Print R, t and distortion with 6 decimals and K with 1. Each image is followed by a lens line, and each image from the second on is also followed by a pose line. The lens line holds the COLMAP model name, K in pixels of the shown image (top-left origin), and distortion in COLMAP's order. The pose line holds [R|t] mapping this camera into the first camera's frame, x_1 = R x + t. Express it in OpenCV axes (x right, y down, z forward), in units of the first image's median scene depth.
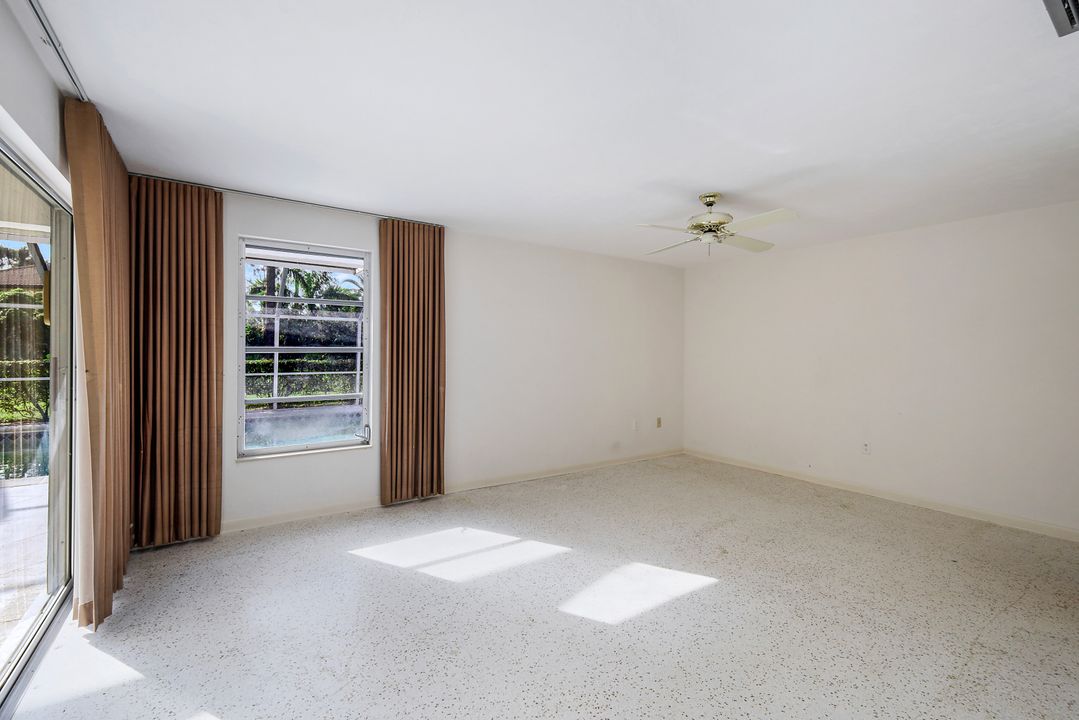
lens RADIAL K [[475.8, 0, 544.4], [0, 475.8, 352.6], [0, 0, 1]] dist [0.001645, 0.000946]
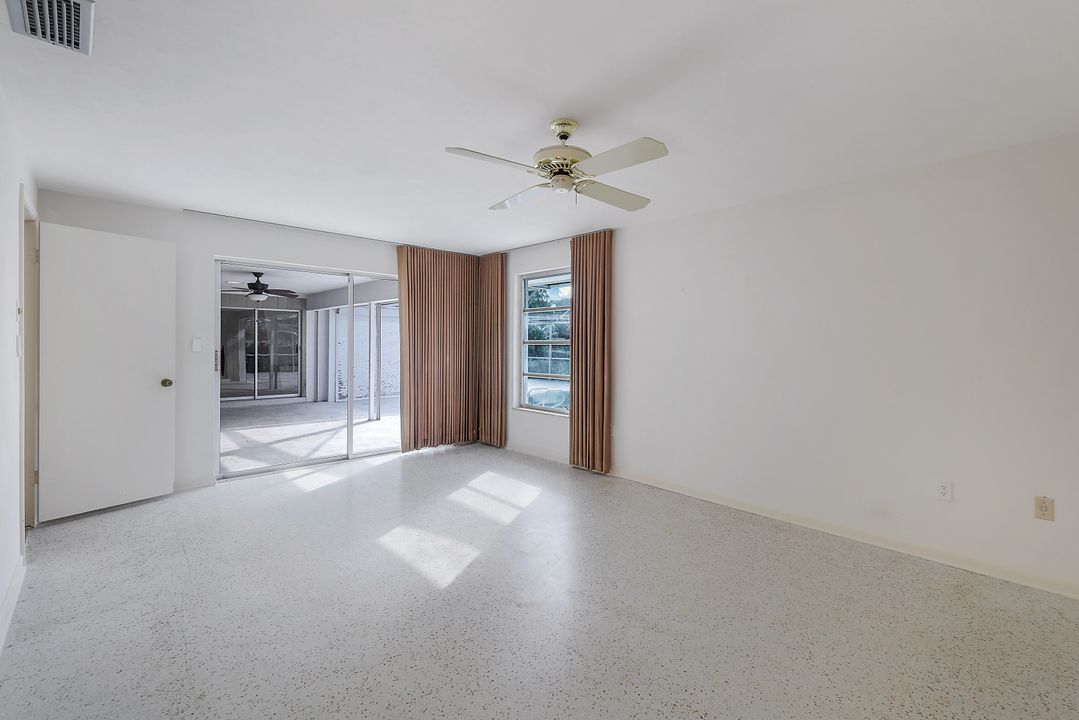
lens RADIAL K [[475.8, 0, 539.7], [0, 475.8, 346.0], [0, 0, 1]] dist [0.001645, 0.000946]
pose [[0.141603, -0.000854, -0.989923, 1.022402], [-0.008244, 0.999964, -0.002042, 0.010319], [0.989889, 0.008450, 0.141591, 0.835685]]
